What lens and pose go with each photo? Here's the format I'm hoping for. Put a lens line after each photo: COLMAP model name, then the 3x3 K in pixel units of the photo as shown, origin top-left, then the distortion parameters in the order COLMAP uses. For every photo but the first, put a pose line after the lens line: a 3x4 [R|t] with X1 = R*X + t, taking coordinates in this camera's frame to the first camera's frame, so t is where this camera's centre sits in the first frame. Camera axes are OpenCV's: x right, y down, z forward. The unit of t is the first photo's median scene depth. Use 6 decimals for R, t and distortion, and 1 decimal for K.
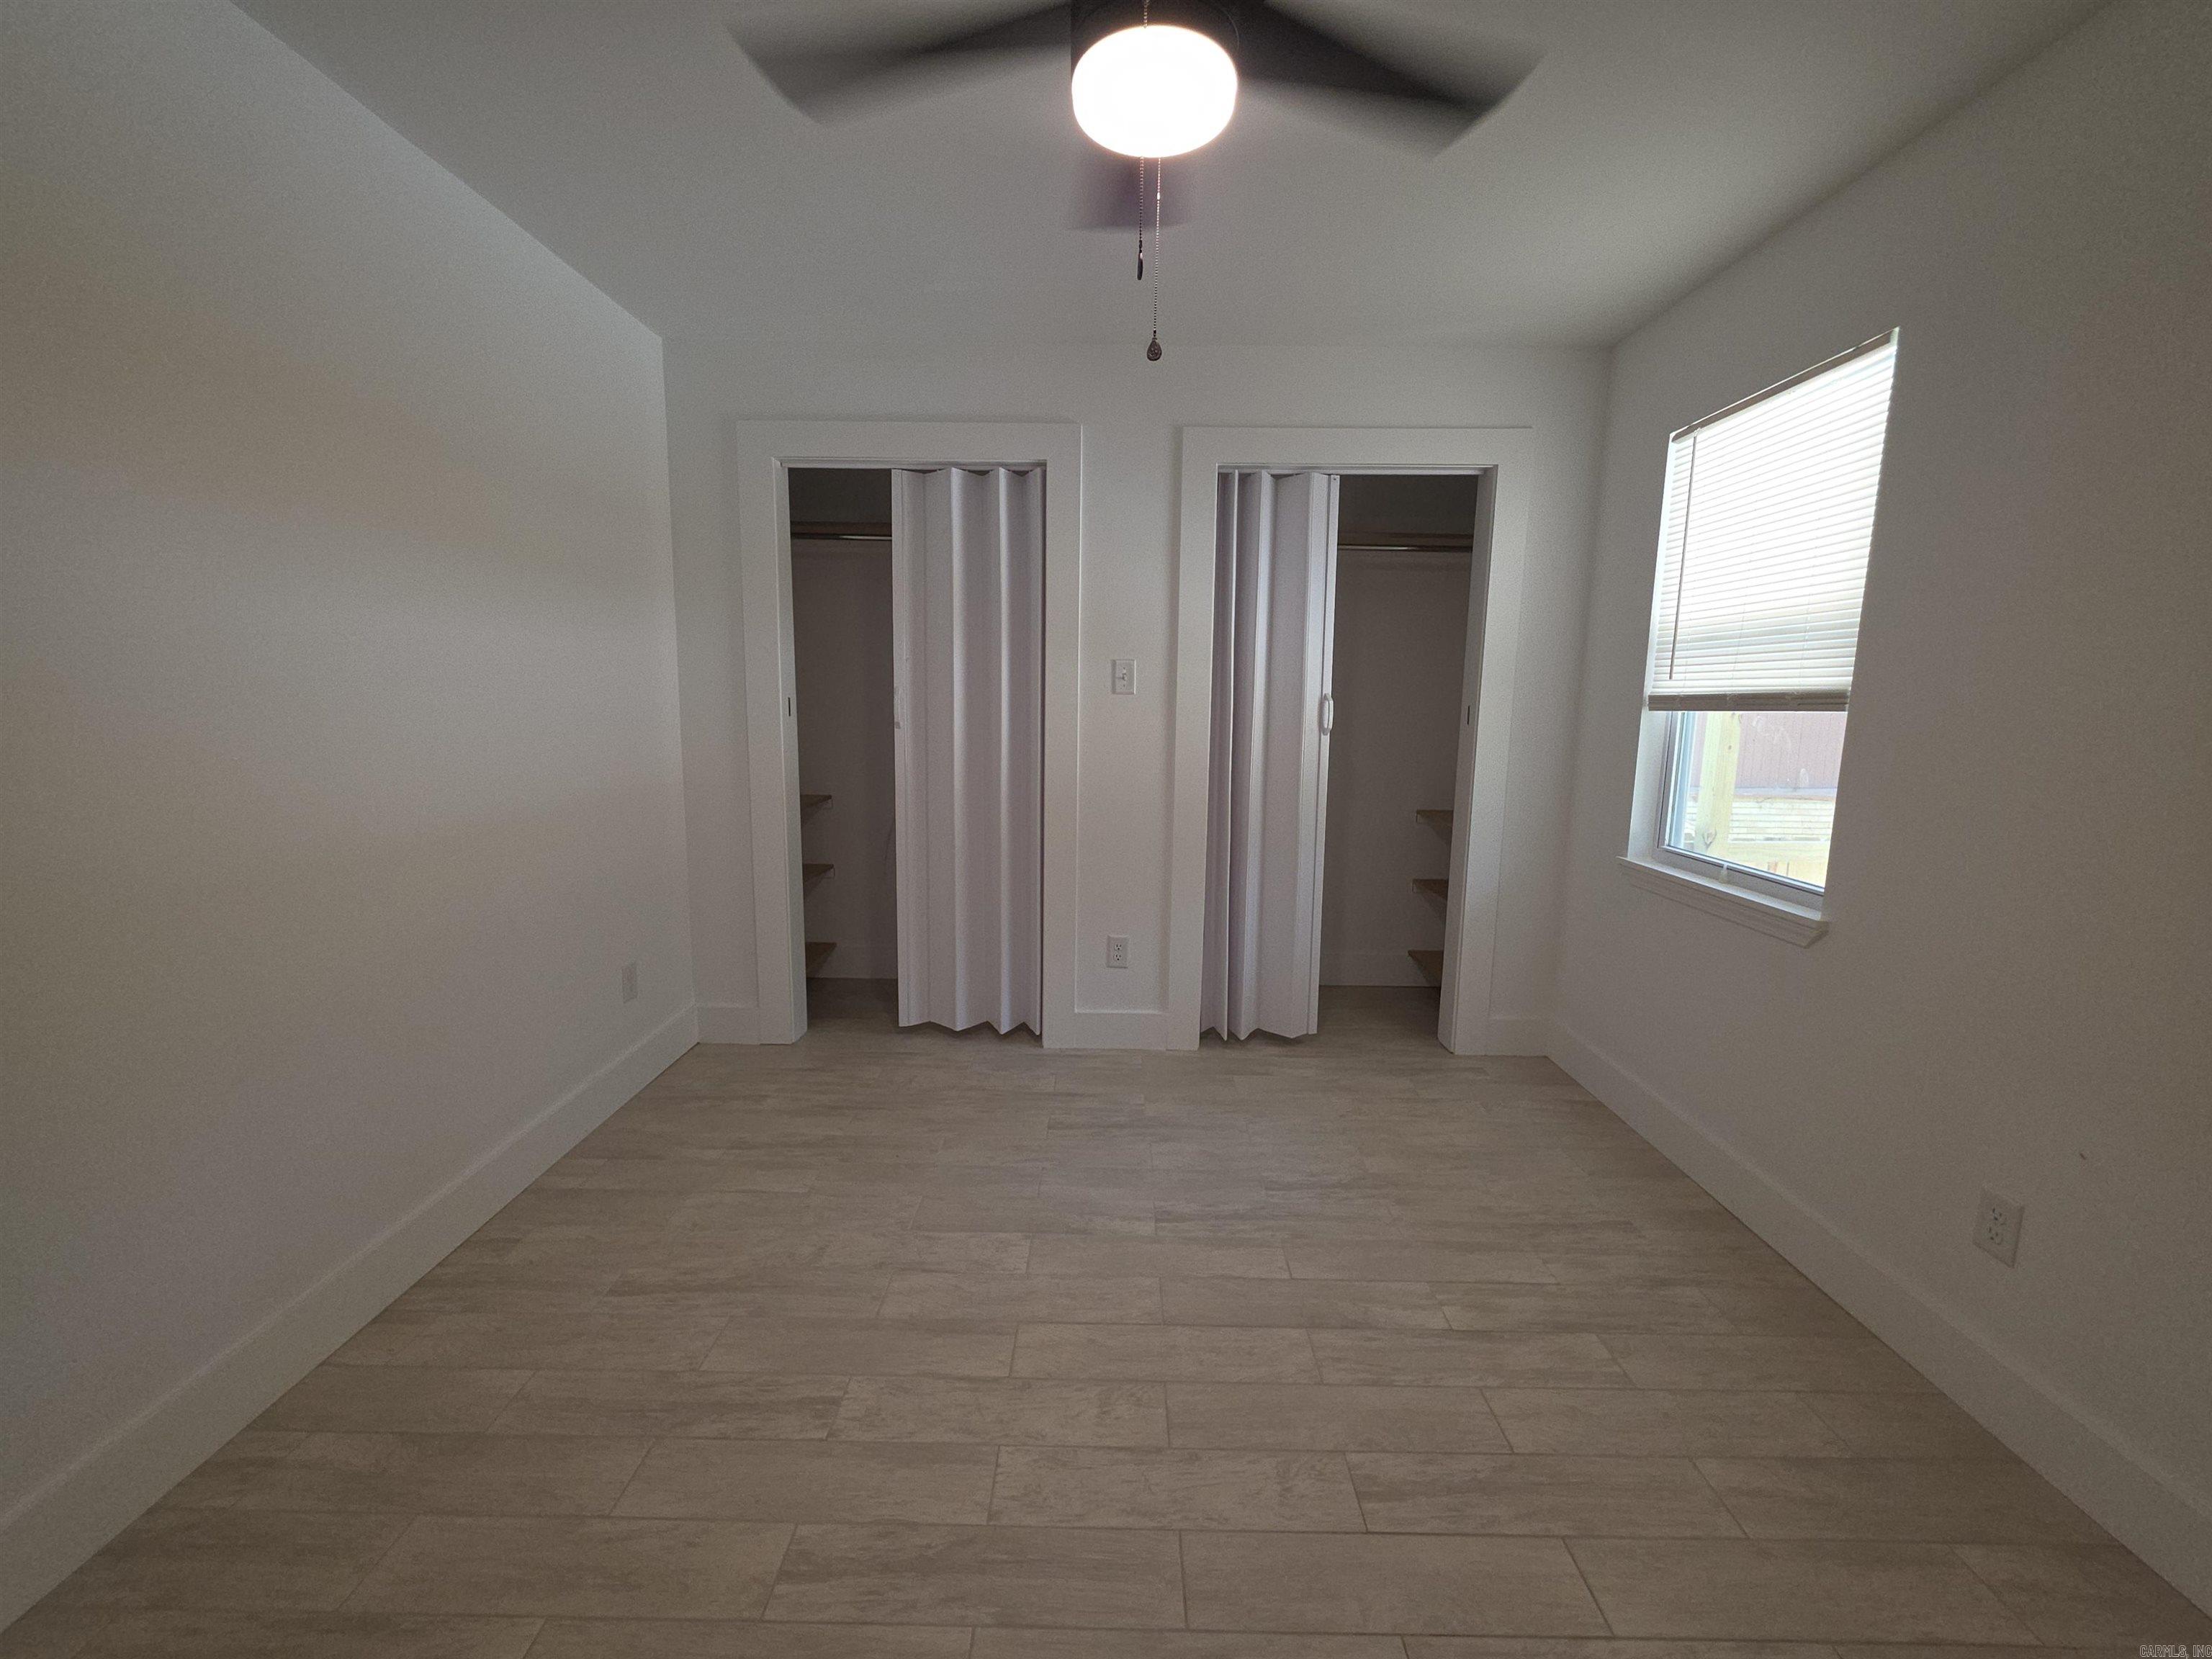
lens RADIAL K [[890.2, 0, 1108.6], [0, 890.2, 826.3], [0, 0, 1]] dist [0.000278, 0.000438]
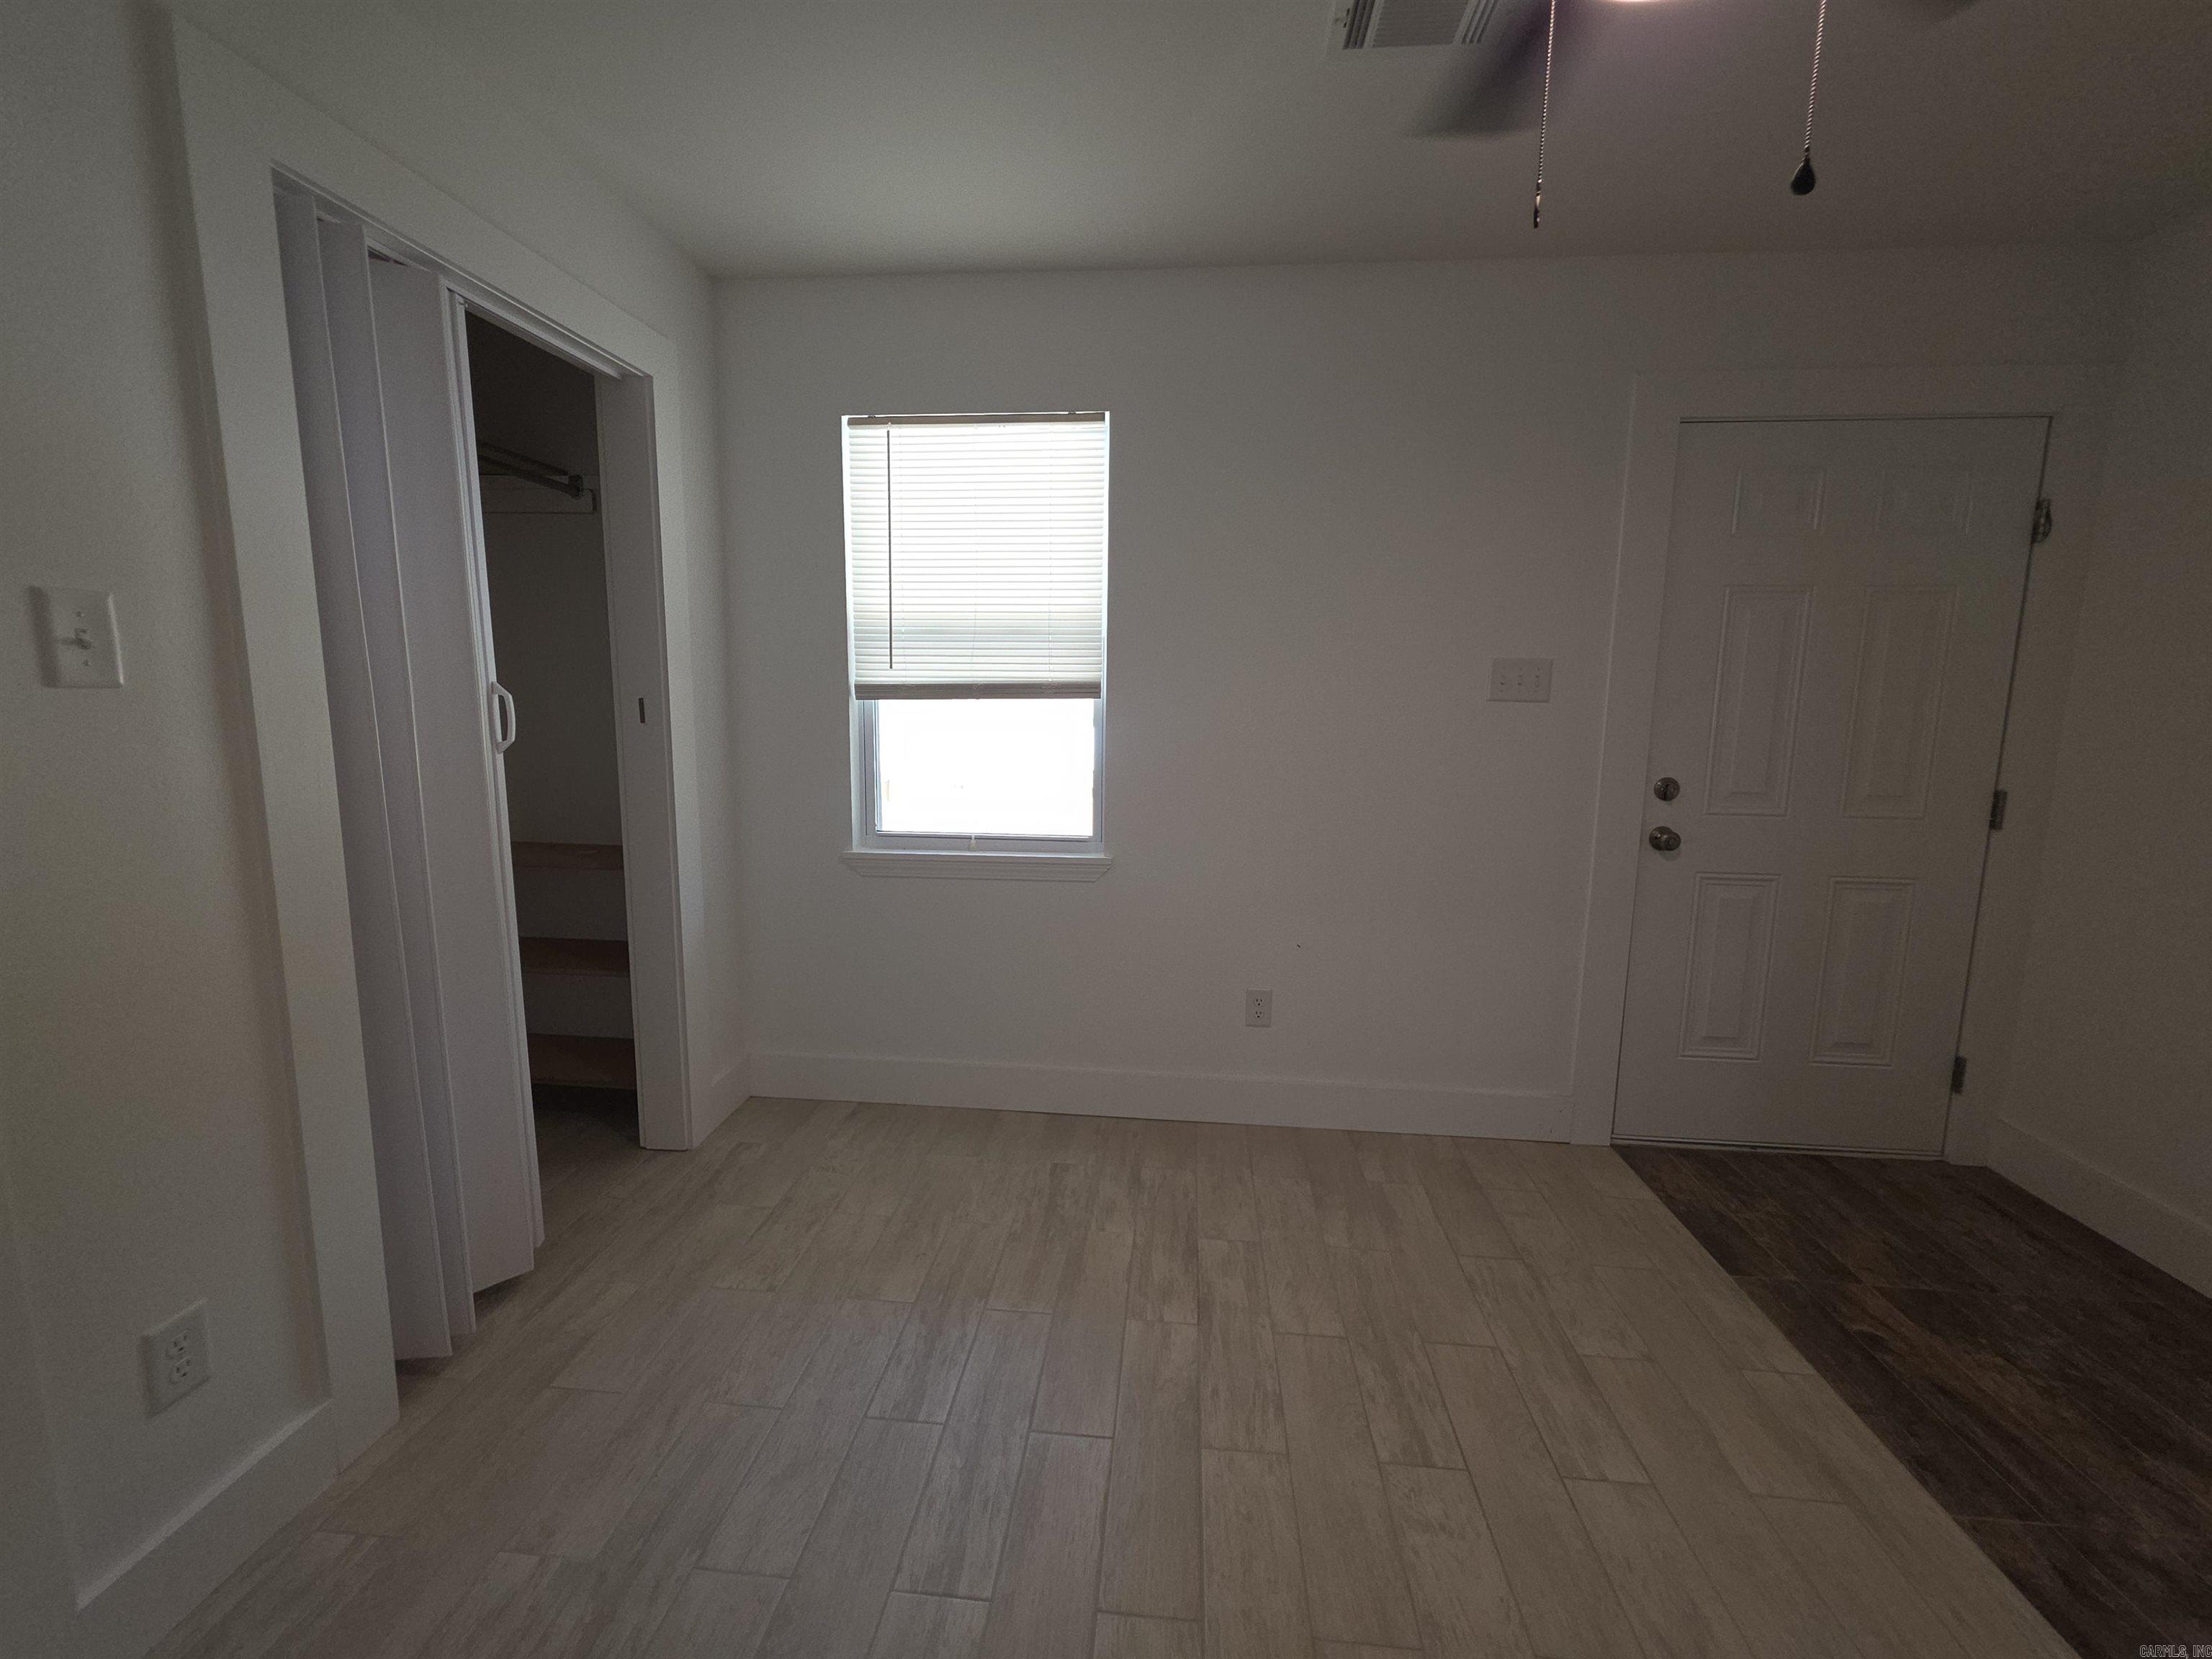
lens RADIAL K [[890.2, 0, 1107.3], [0, 890.2, 822.0], [0, 0, 1]] dist [0.000278, 0.000438]
pose [[0.078640, -0.159974, 0.983984, -0.420761], [0.135673, 0.979574, 0.148414, -0.123821], [-0.987628, 0.121829, 0.098738, 0.753985]]
